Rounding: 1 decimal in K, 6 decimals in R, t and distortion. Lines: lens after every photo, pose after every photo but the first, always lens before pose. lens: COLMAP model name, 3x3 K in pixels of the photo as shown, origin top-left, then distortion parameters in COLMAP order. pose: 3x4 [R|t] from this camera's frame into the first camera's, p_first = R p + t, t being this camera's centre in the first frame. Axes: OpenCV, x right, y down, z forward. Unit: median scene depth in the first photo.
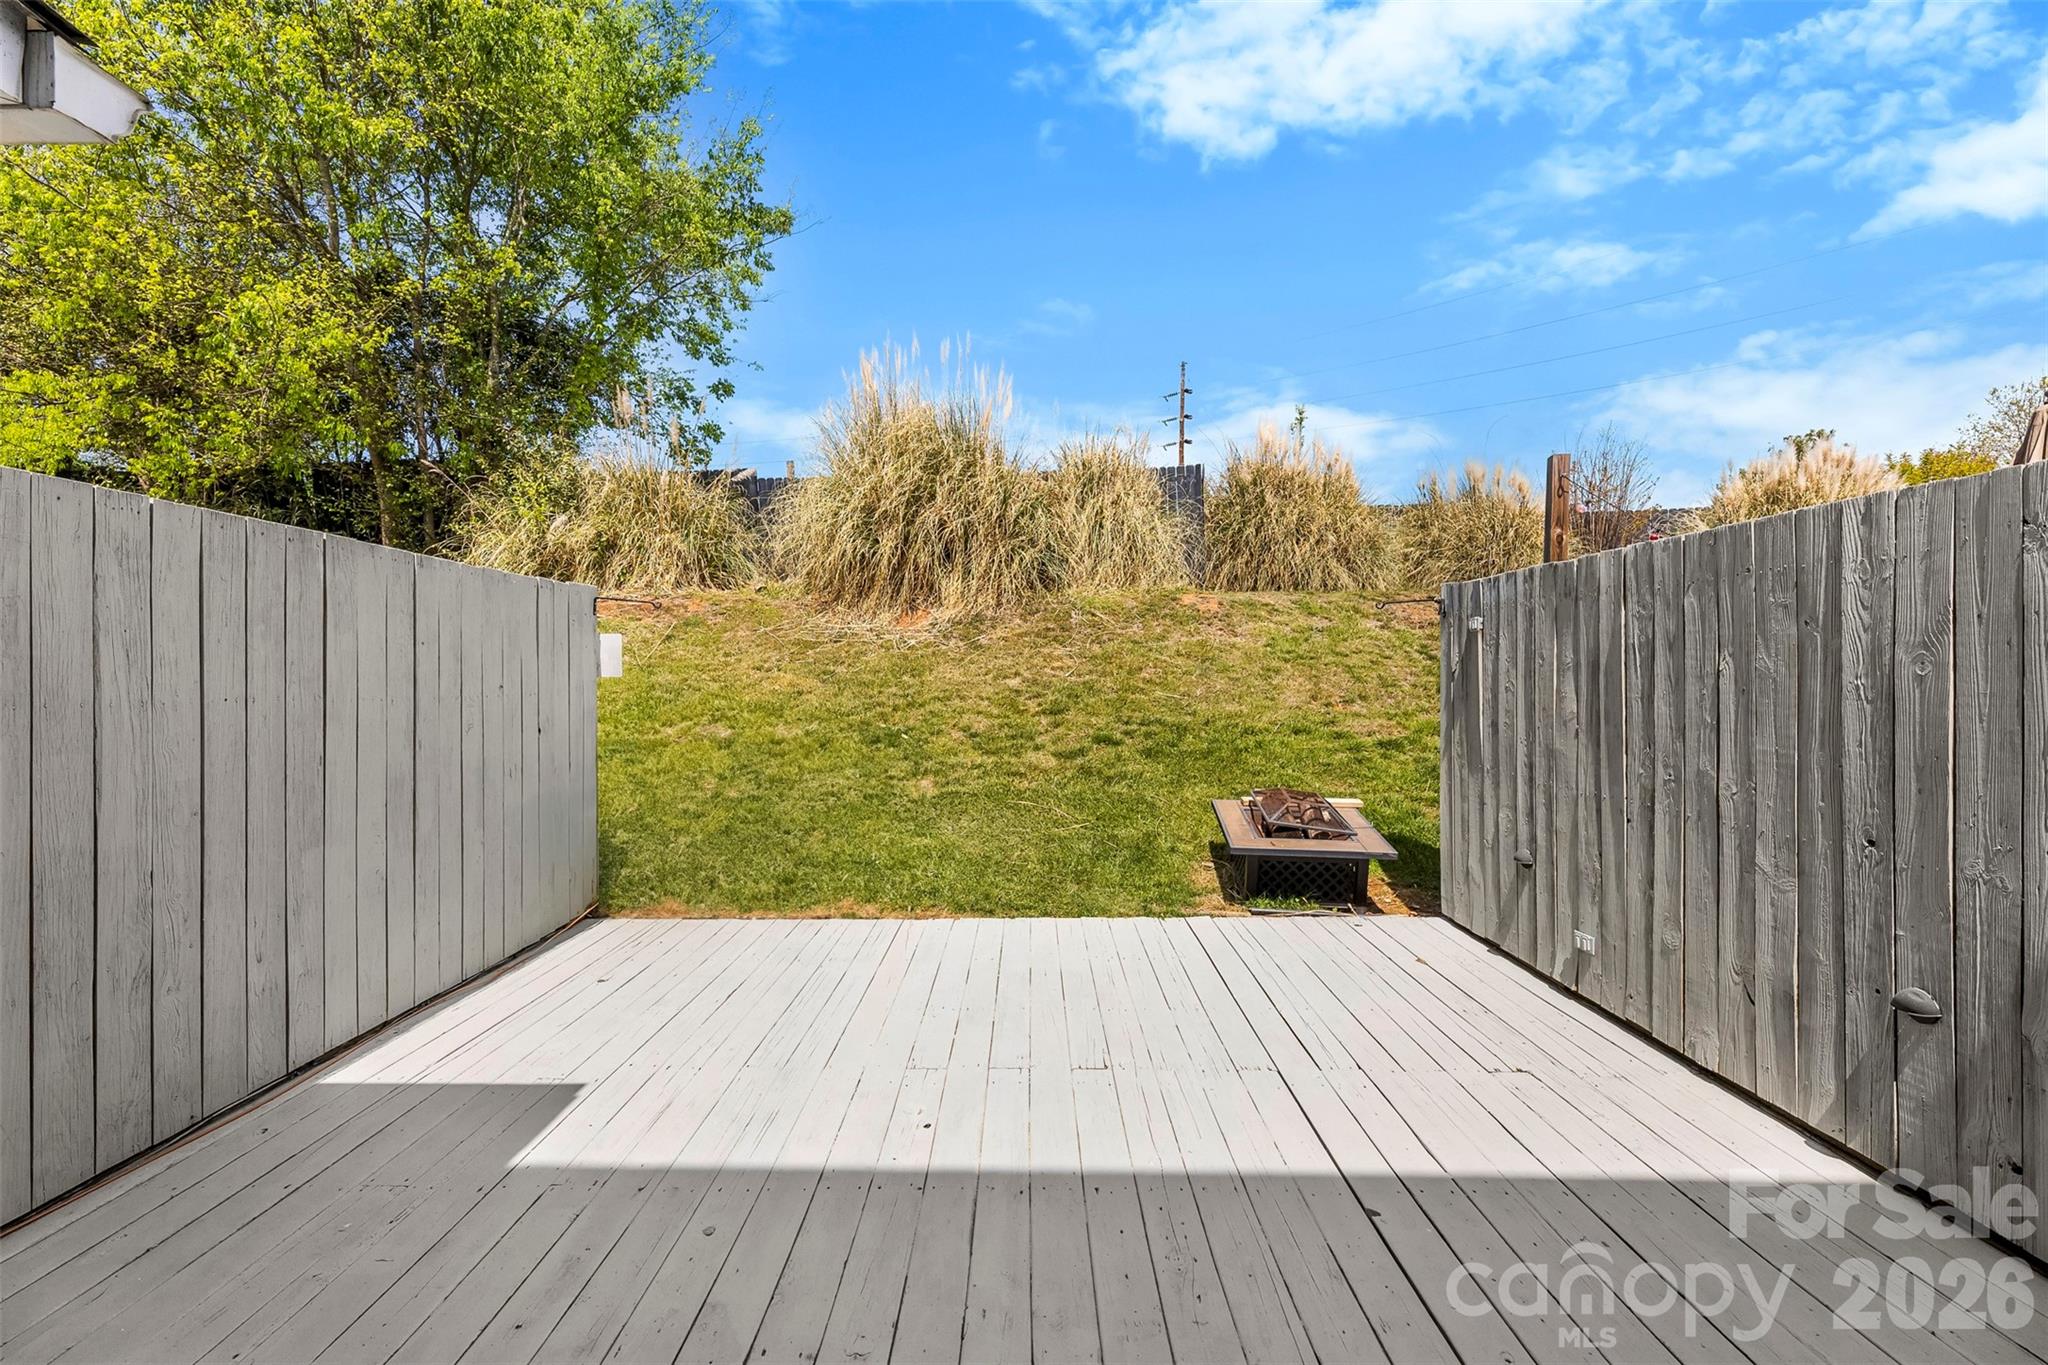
lens RADIAL K [[826.1, 0, 1021.6], [0, 826.1, 673.2], [0, 0, 1]] dist [-0.000168, 0.000256]
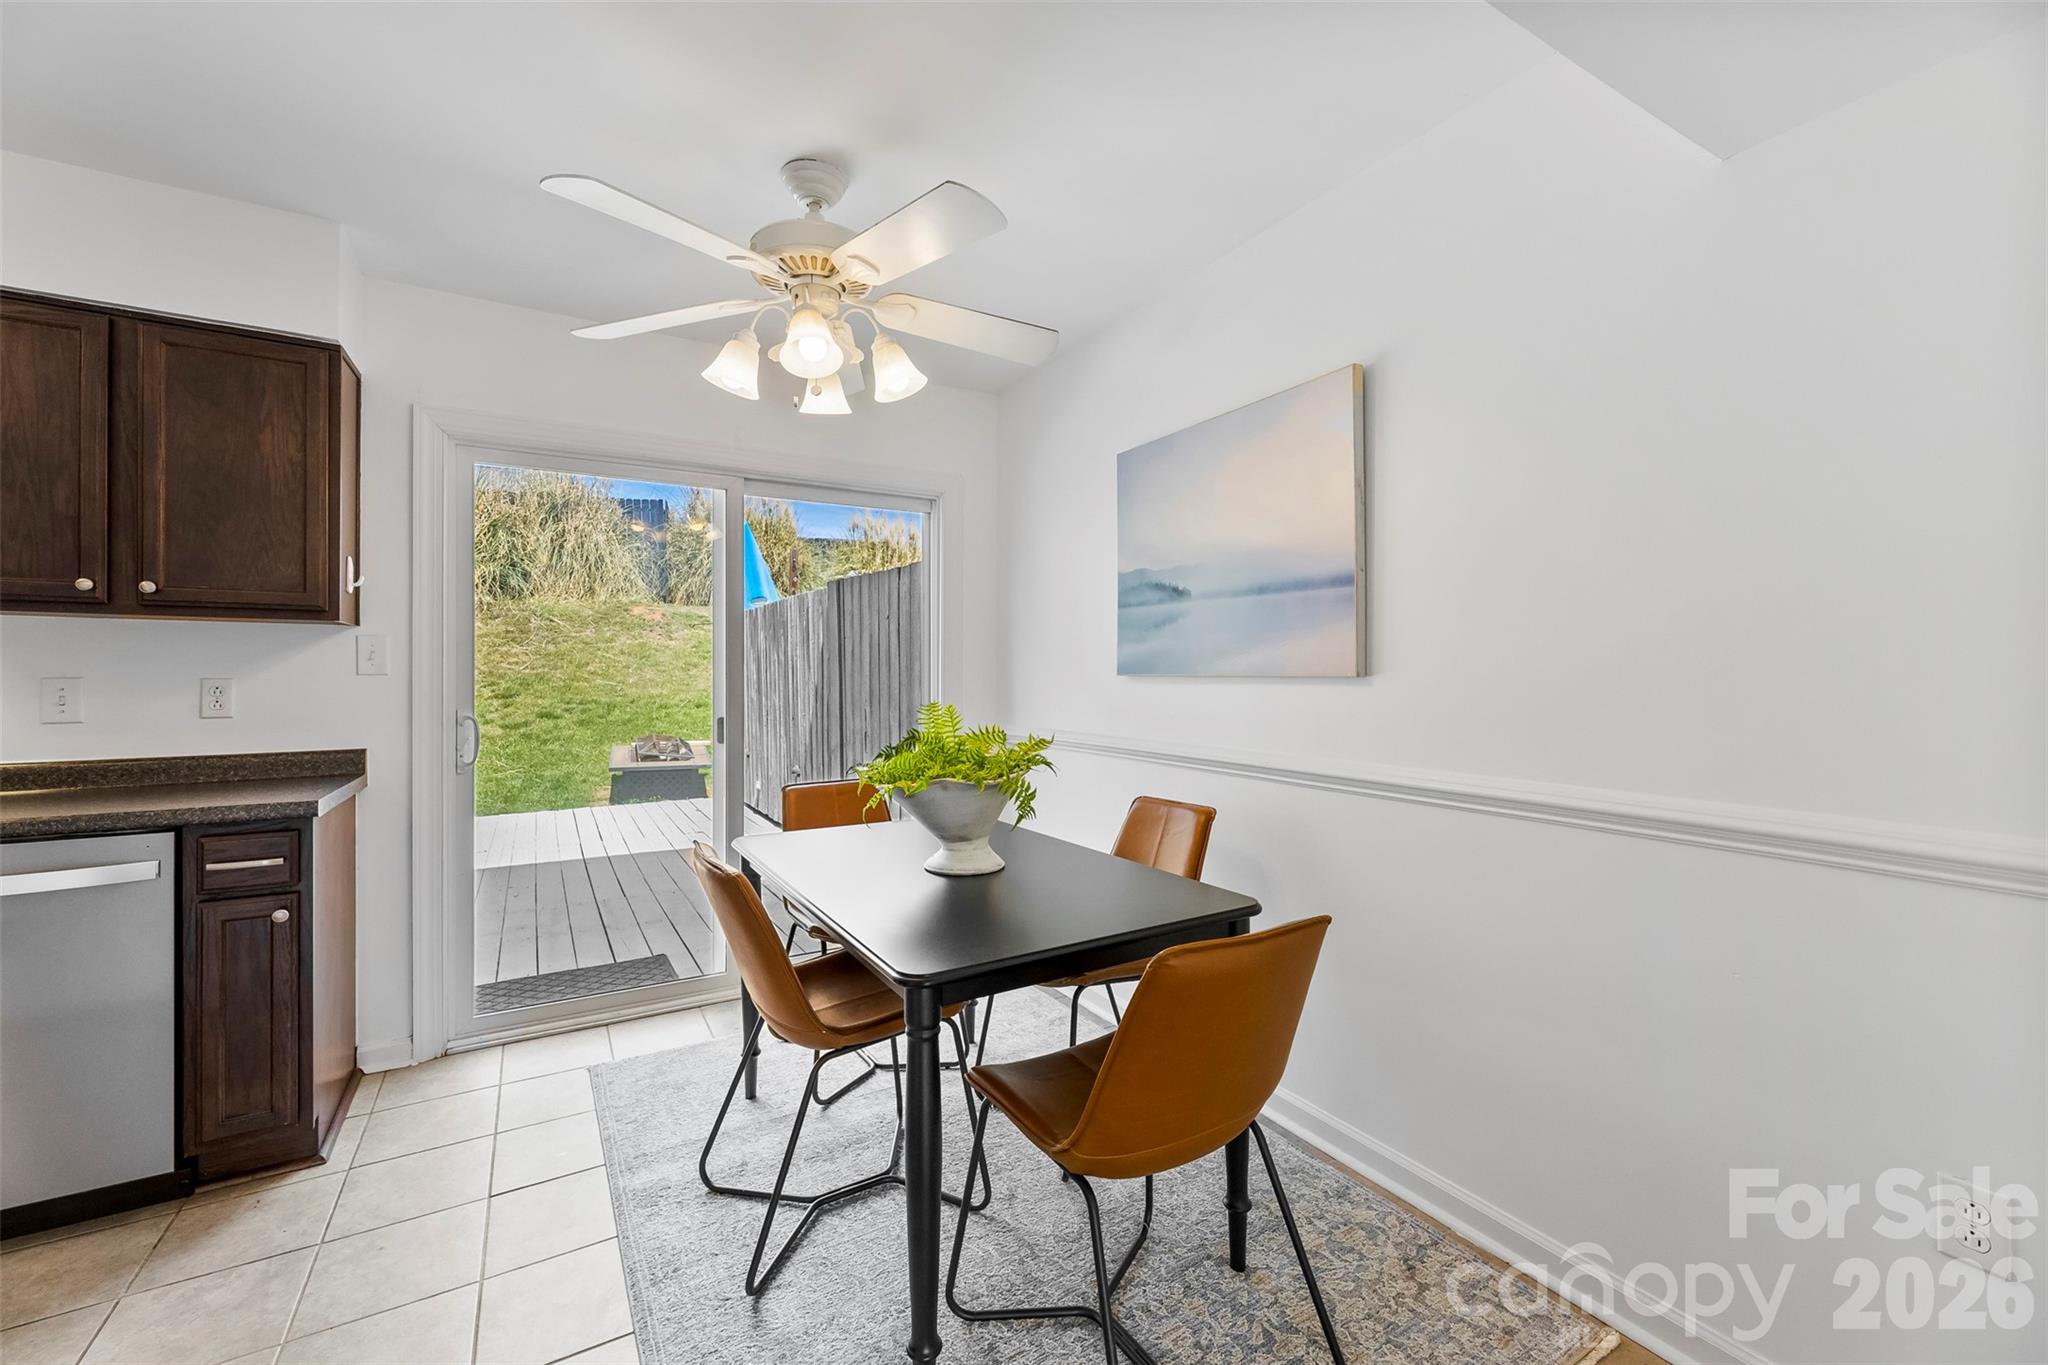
lens RADIAL K [[825.9, 0, 1026.5], [0, 825.9, 658.3], [0, 0, 1]] dist [0.001395, 0.000077]
pose [[0.854463, 0.005532, 0.519482, 0.060961], [0.003497, 0.999859, -0.016399, 0.010840], [-0.519500, 0.015829, 0.854324, -0.515985]]
